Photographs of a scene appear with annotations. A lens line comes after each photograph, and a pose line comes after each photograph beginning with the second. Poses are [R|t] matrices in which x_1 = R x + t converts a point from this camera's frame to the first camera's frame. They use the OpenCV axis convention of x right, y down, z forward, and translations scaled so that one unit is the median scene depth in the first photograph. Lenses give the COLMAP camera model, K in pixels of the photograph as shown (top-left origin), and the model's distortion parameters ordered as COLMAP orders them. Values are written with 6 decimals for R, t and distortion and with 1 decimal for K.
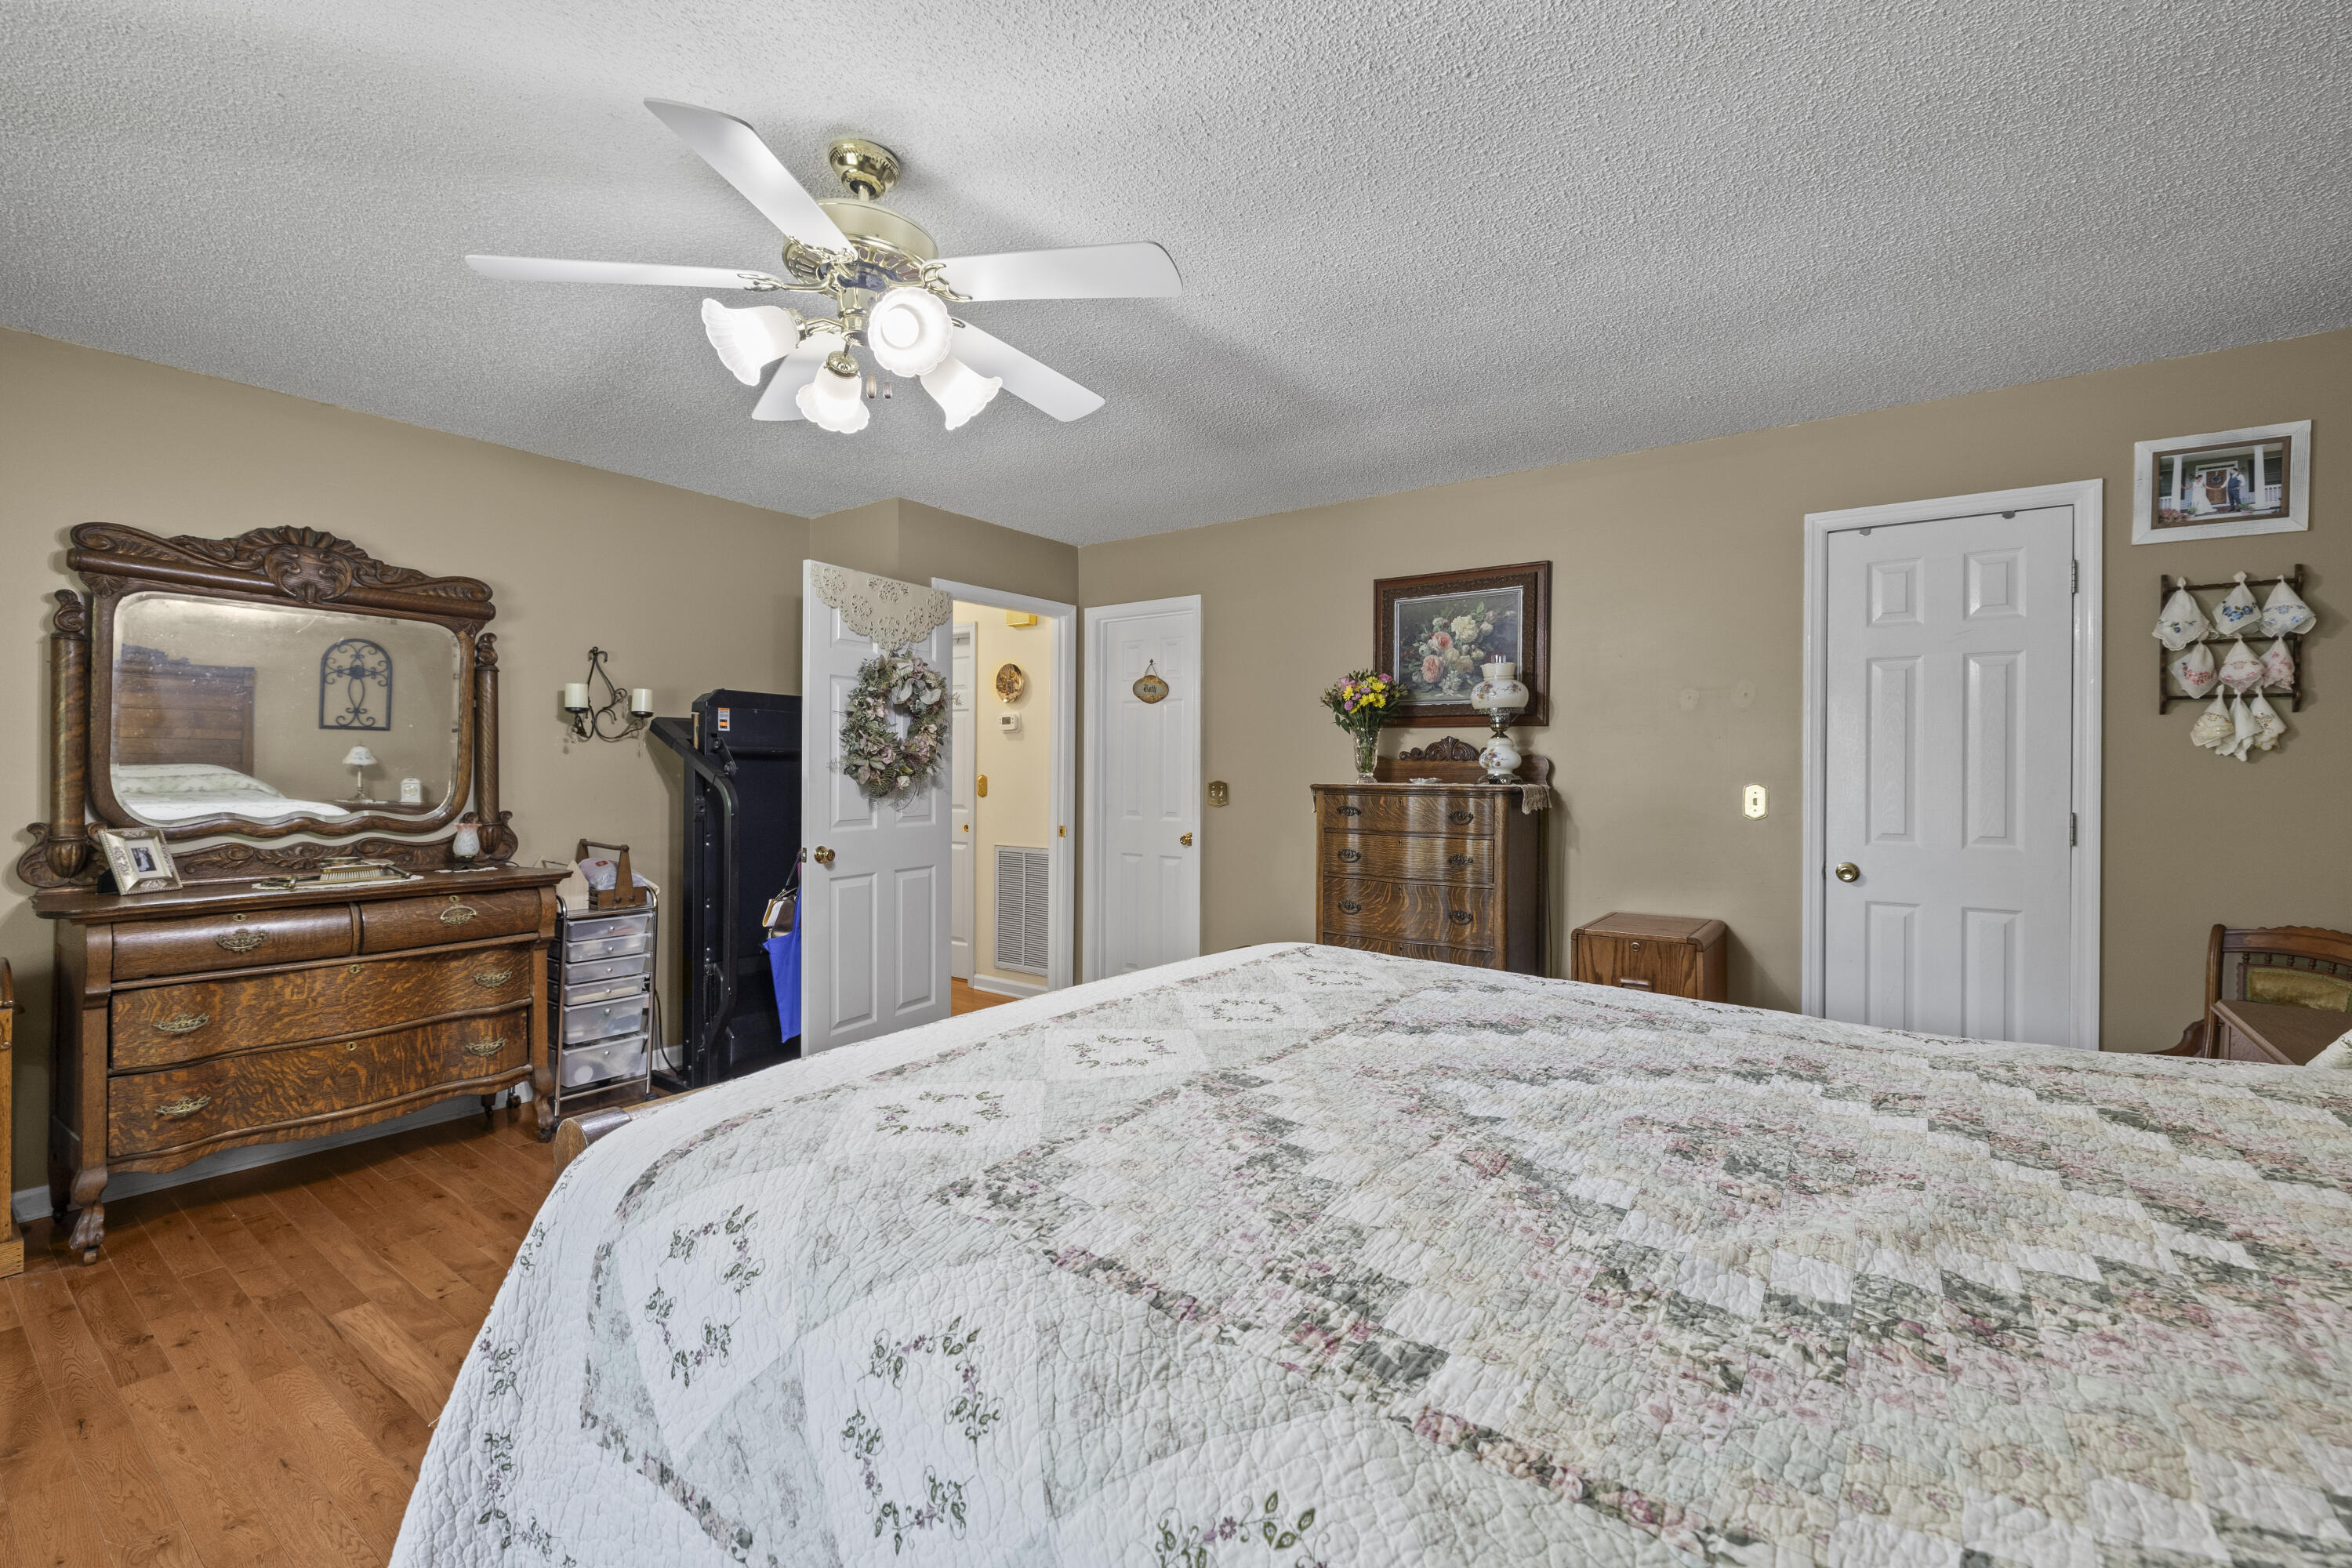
lens RADIAL K [[975.7, 0, 1176.0], [0, 975.7, 784.0], [0, 0, 1]] dist [0.001029, -0.000041]
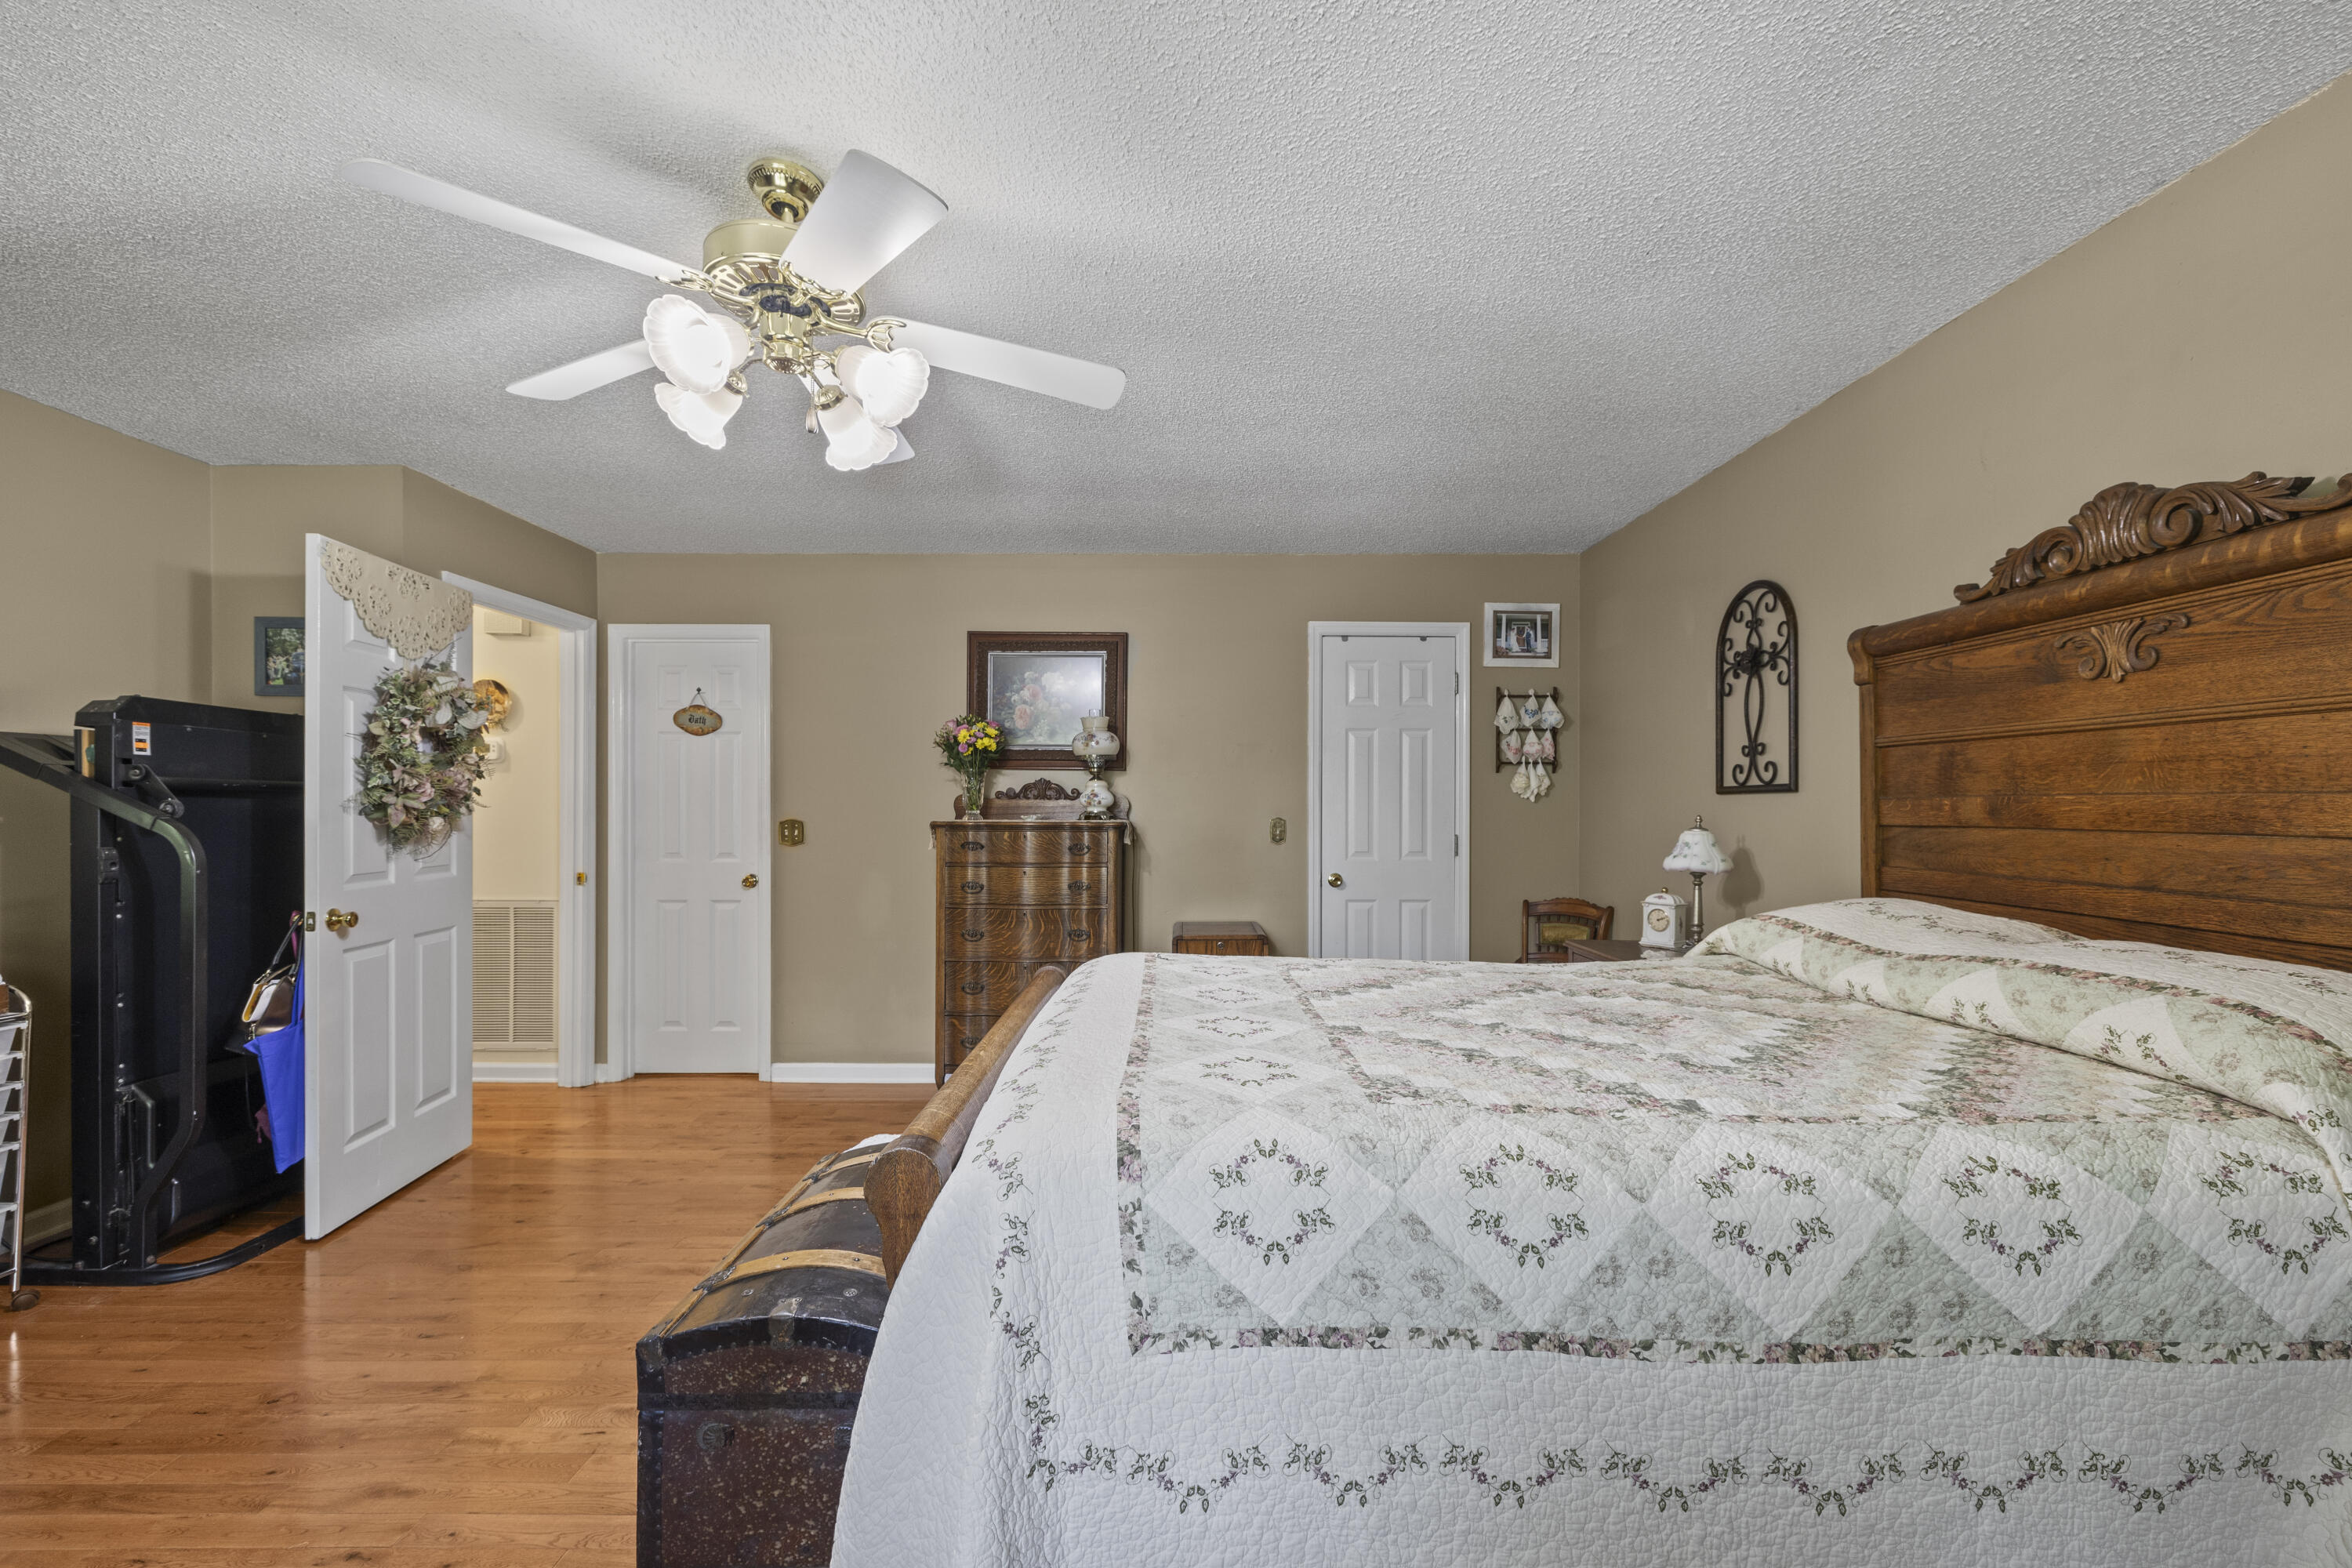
lens RADIAL K [[961.0, 0, 1177.9], [0, 961.0, 825.2], [0, 0, 1]] dist [0.000517, -0.000011]
pose [[0.819904, -0.012732, 0.572360, -0.254321], [0.009723, 0.999918, 0.008314, -0.001953], [-0.572419, -0.001252, 0.819961, -0.003325]]
